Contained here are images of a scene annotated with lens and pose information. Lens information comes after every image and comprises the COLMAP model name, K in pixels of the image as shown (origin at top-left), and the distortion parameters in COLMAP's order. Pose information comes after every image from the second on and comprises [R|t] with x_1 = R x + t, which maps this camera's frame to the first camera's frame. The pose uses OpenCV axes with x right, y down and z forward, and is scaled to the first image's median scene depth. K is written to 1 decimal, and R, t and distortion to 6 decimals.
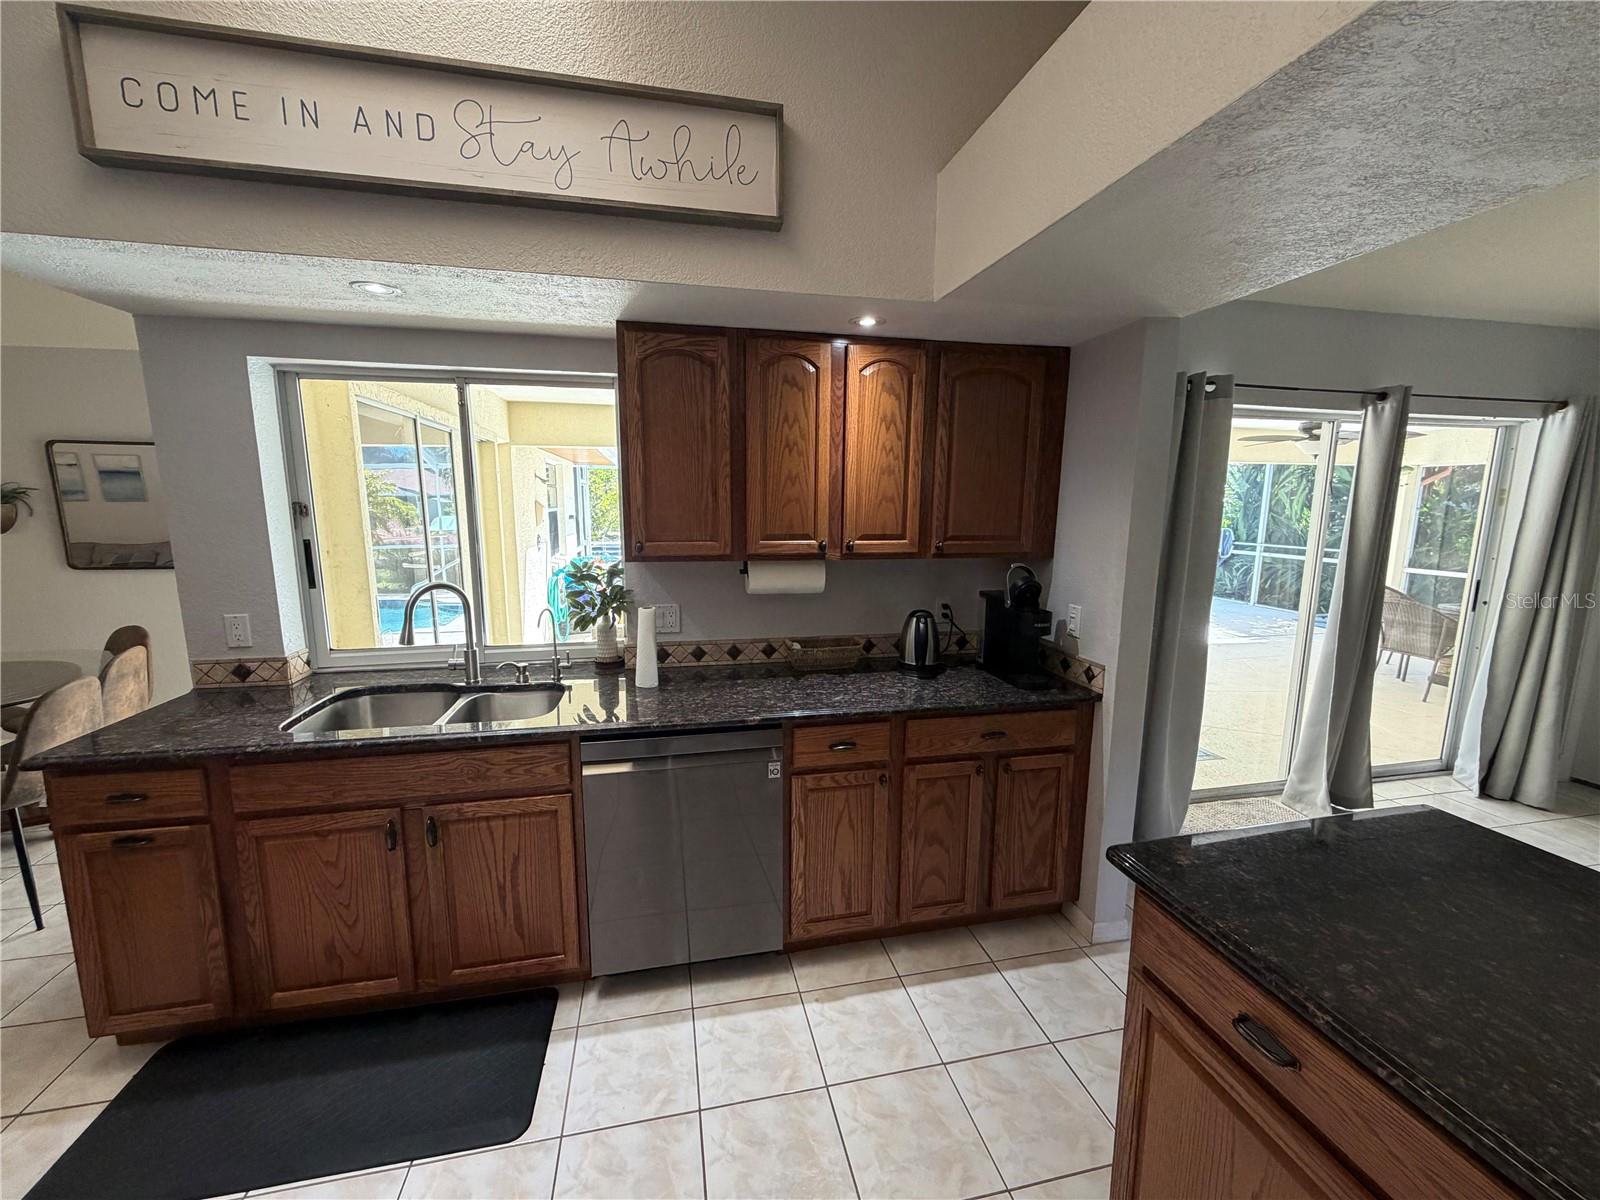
lens RADIAL K [[639.0, 0, 795.8], [0, 639.0, 599.2], [0, 0, 1]] dist [0.001783, -0.000368]
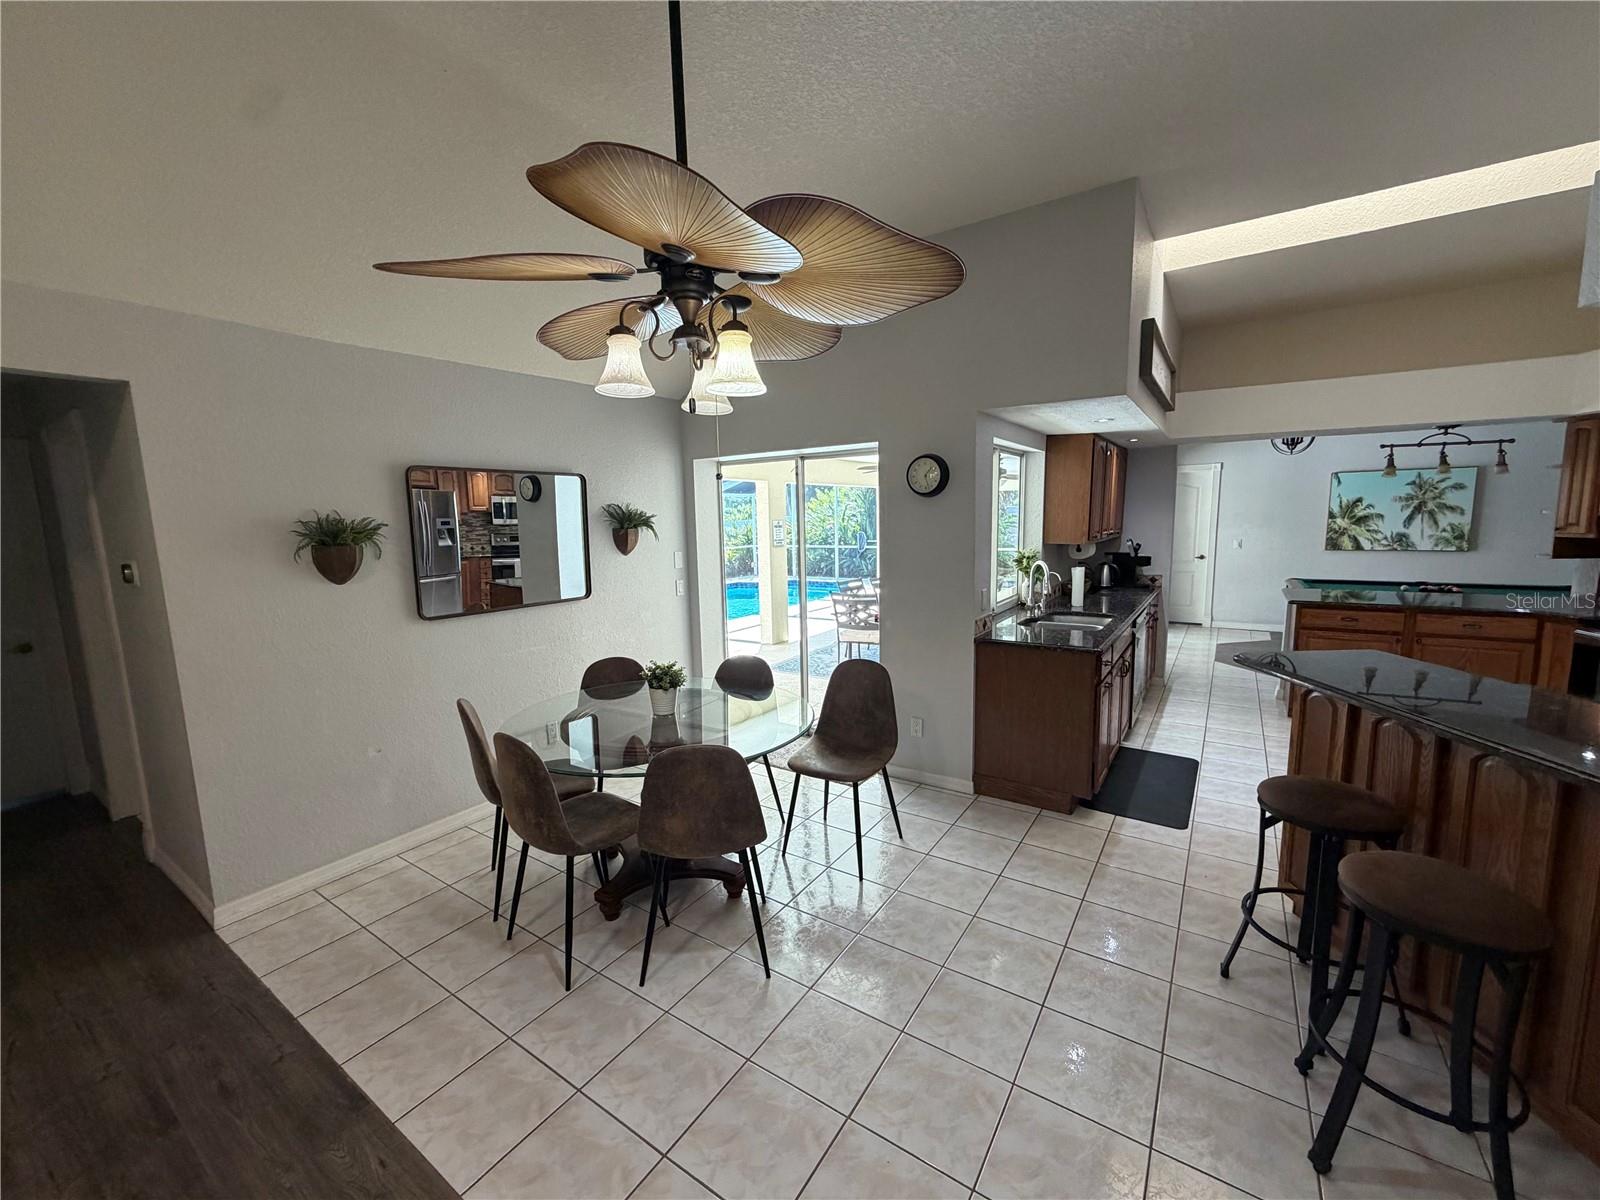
lens RADIAL K [[639.0, 0, 795.8], [0, 639.0, 599.2], [0, 0, 1]] dist [0.001783, -0.000368]
pose [[0.724004, -0.113618, 0.680375, -1.367327], [0.133150, 0.990811, 0.023770, -0.031341], [-0.676823, 0.073382, 0.732479, 0.071507]]
